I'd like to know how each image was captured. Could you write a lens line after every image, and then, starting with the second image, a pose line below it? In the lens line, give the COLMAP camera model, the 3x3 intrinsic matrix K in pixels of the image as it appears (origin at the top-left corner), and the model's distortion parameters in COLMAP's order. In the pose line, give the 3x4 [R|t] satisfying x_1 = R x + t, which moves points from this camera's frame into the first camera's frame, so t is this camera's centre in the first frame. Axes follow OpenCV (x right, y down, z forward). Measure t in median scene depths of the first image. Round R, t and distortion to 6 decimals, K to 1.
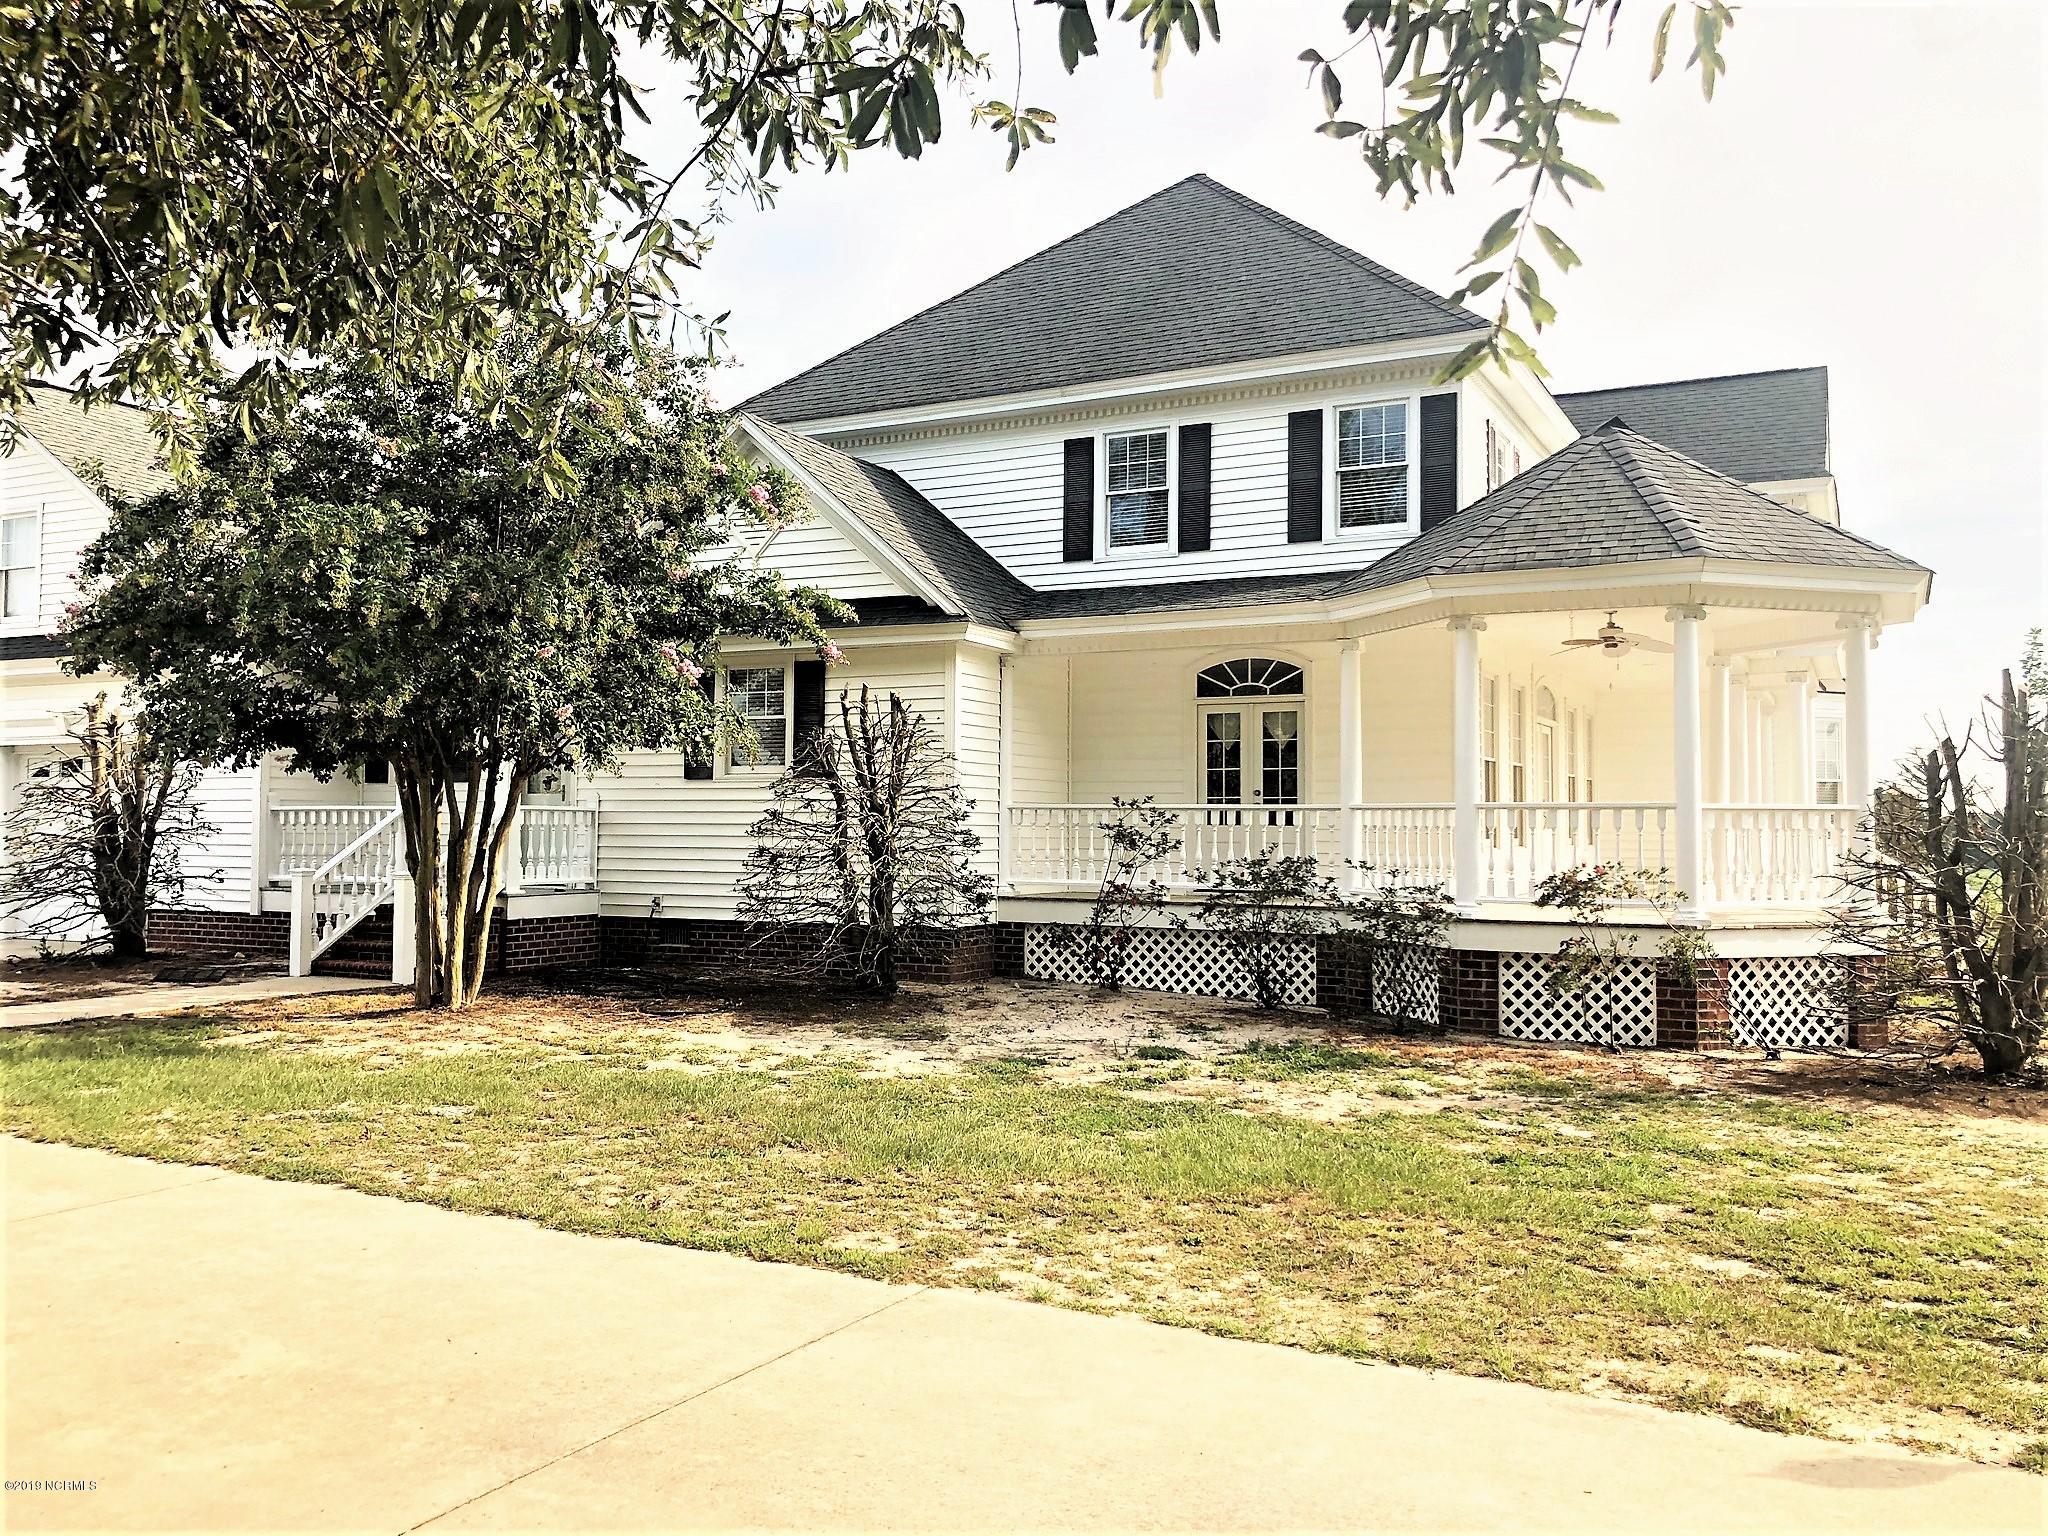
lens RADIAL K [[1681.1, 0, 976.6], [0, 1681.1, 740.1], [0, 0, 1]] dist [0.043415, -0.035867]
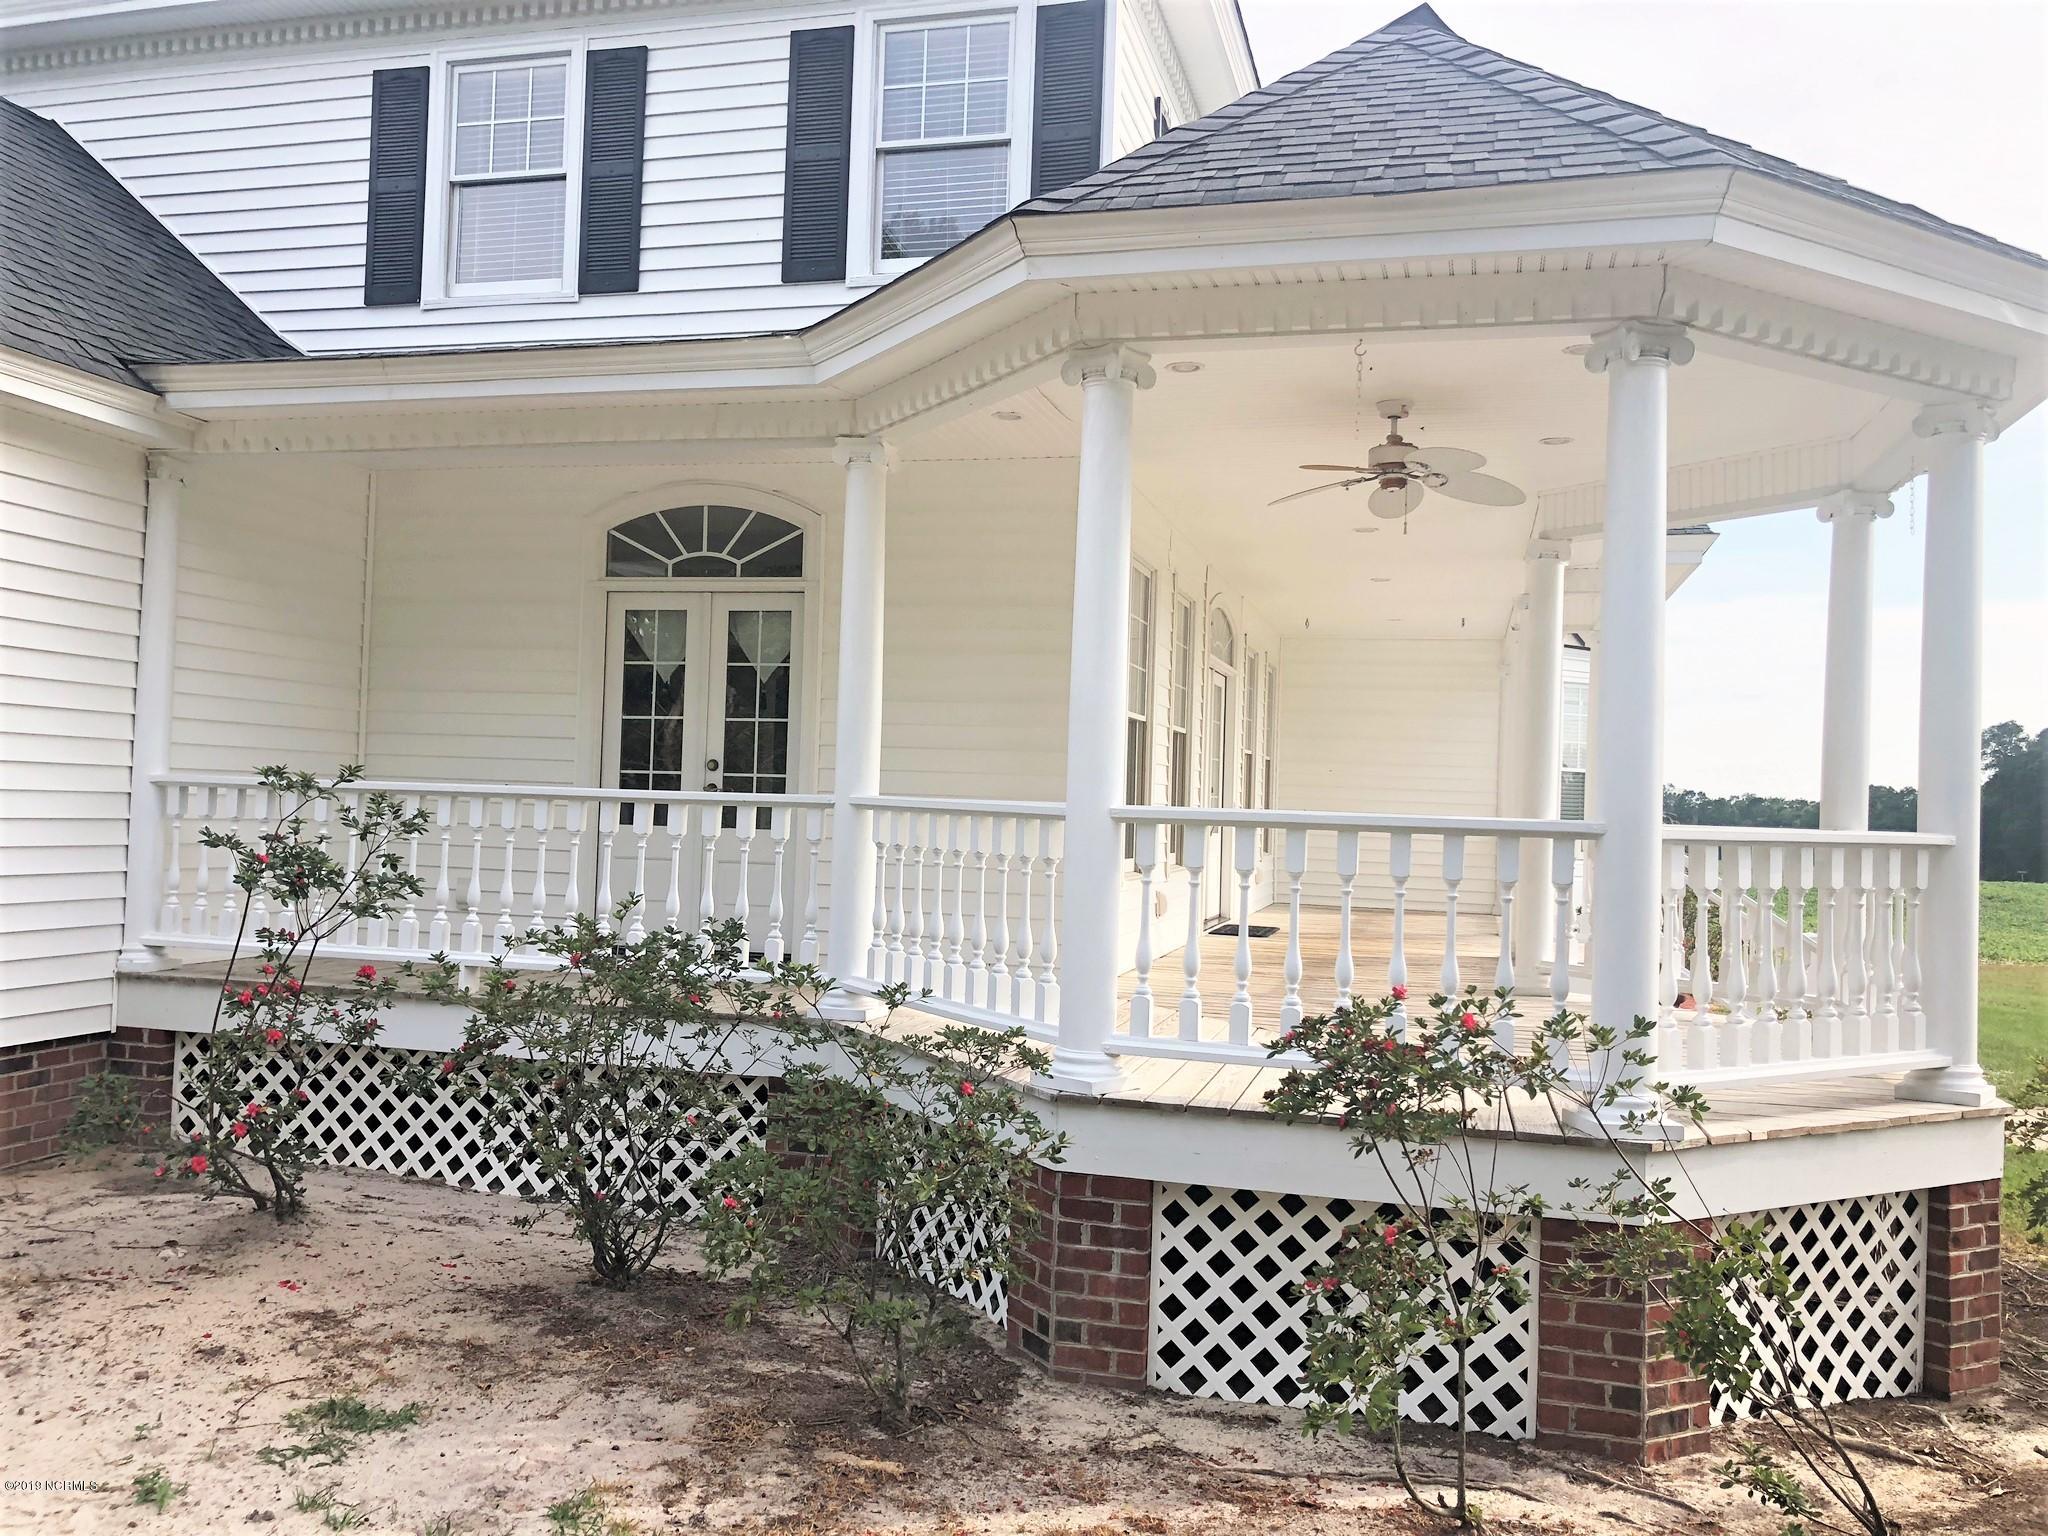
lens RADIAL K [[1681.1, 0, 987.3], [0, 1681.1, 738.2], [0, 0, 1]] dist [0.043415, -0.035867]
pose [[0.976383, 0.032432, 0.213598, 0.143004], [-0.035950, 0.999274, 0.012607, 0.013864], [-0.213034, -0.019988, 0.976840, 0.487845]]
